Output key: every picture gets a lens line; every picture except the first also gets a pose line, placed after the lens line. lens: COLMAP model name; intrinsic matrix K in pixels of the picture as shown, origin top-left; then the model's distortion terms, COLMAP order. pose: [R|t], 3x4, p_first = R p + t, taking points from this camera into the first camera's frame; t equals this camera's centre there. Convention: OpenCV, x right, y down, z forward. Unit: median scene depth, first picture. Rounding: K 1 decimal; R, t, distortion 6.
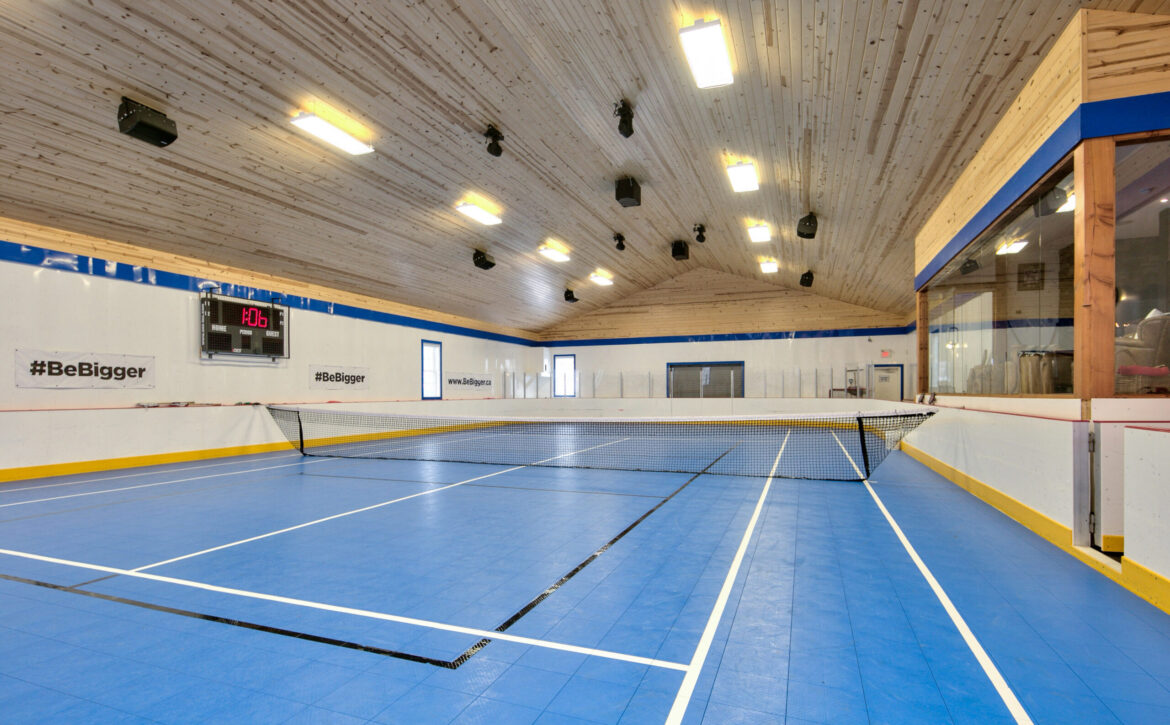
lens RADIAL K [[574.9, 0, 581.0], [0, 574.9, 399.6], [0, 0, 1]] dist [-0.001663, -0.000619]
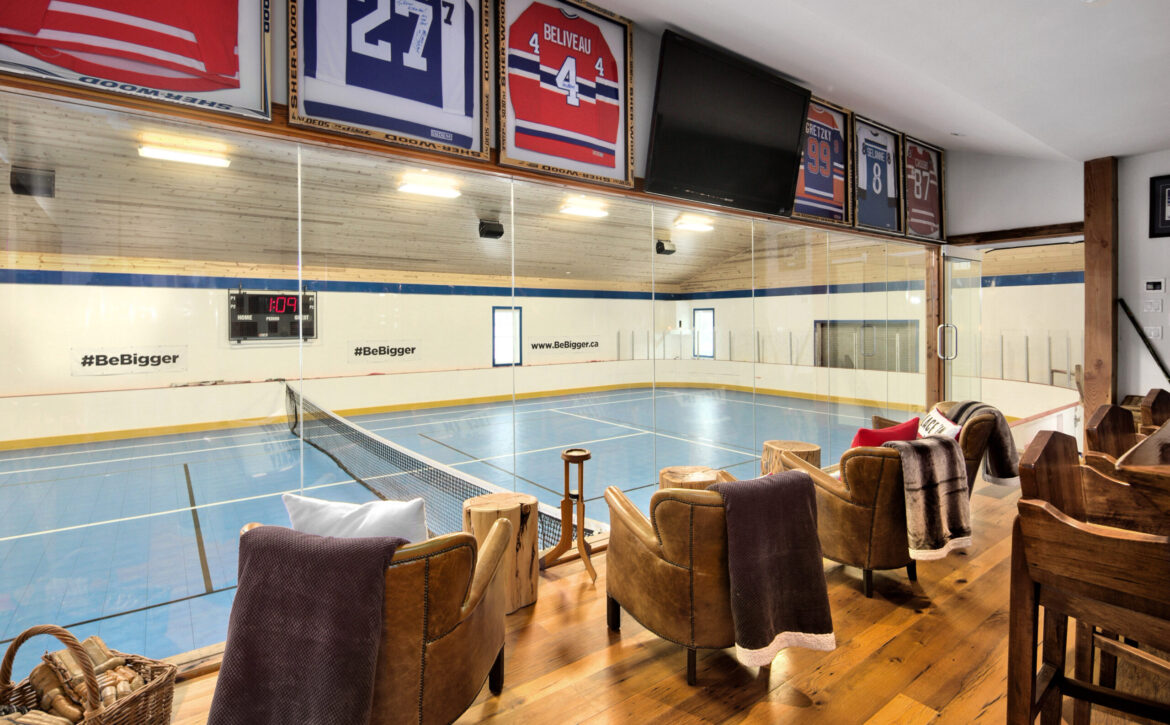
lens RADIAL K [[564.0, 0, 578.5], [0, 564.0, 318.5], [0, 0, 1]] dist [0.000263, -0.000008]
pose [[0.845825, -0.002352, -0.533455, 0.372451], [-0.004608, 0.999921, -0.011714, -0.072997], [0.533440, 0.012366, 0.845747, 0.248998]]
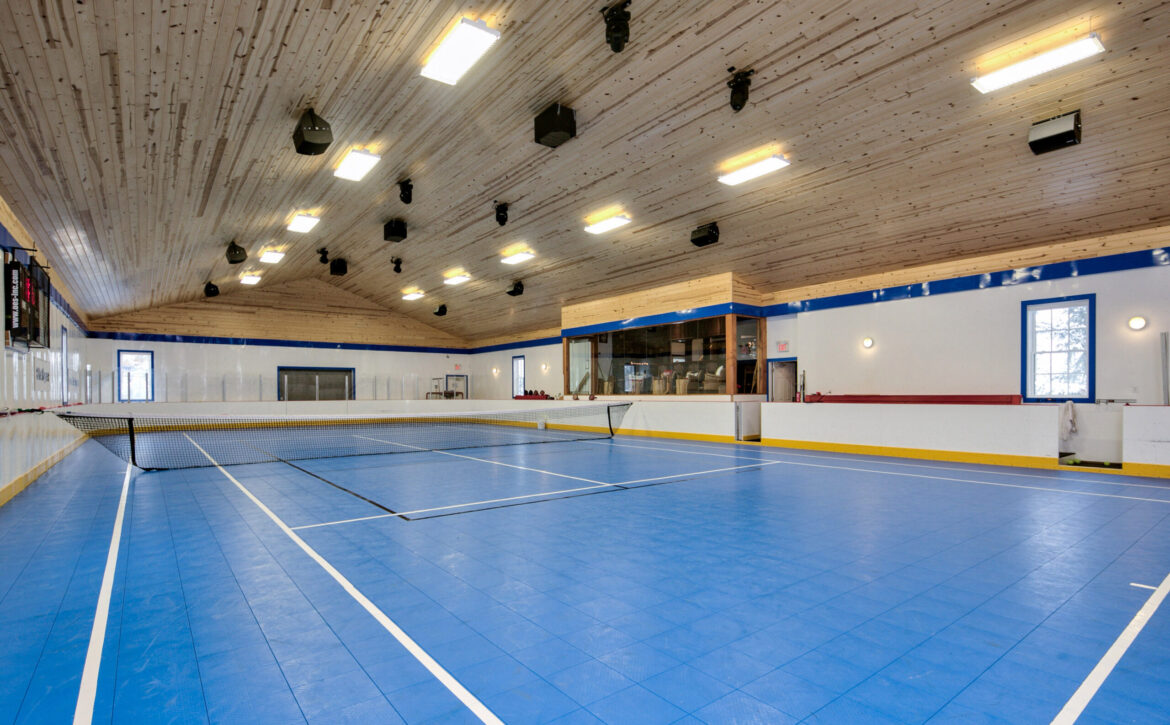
lens RADIAL K [[574.9, 0, 581.0], [0, 574.9, 399.6], [0, 0, 1]] dist [-0.001663, -0.000619]
pose [[0.518498, -0.010459, 0.855015, -0.566618], [0.010385, 0.999928, 0.005934, -0.007880], [-0.855016, 0.005802, 0.518570, 0.032653]]
